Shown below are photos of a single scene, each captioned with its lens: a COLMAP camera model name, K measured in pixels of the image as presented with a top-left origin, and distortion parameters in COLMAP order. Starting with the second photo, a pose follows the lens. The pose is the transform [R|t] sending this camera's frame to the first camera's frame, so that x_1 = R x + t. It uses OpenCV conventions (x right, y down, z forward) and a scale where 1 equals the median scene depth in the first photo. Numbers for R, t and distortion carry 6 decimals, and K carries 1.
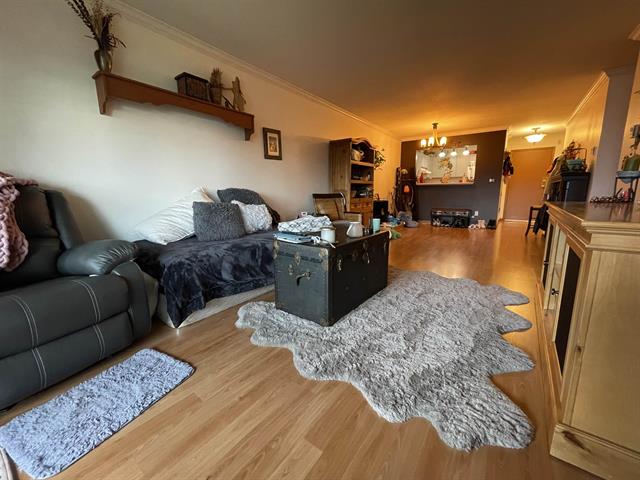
lens RADIAL K [[258.1, 0, 319.7], [0, 258.1, 237.9], [0, 0, 1]] dist [-0.000572, 0.000167]
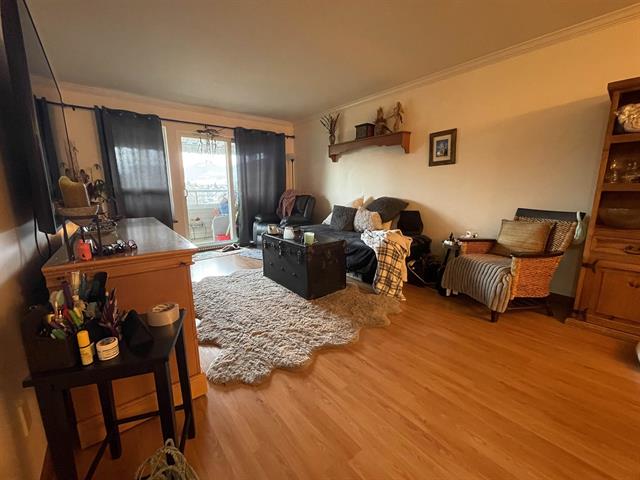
lens RADIAL K [[258.1, 0, 319.5], [0, 258.1, 241.9], [0, 0, 1]] dist [-0.000572, 0.000167]
pose [[-0.207516, 0.199992, -0.957570, 0.836732], [-0.170351, 0.956534, 0.236693, -0.197088], [0.963285, 0.212241, -0.164428, 0.825256]]
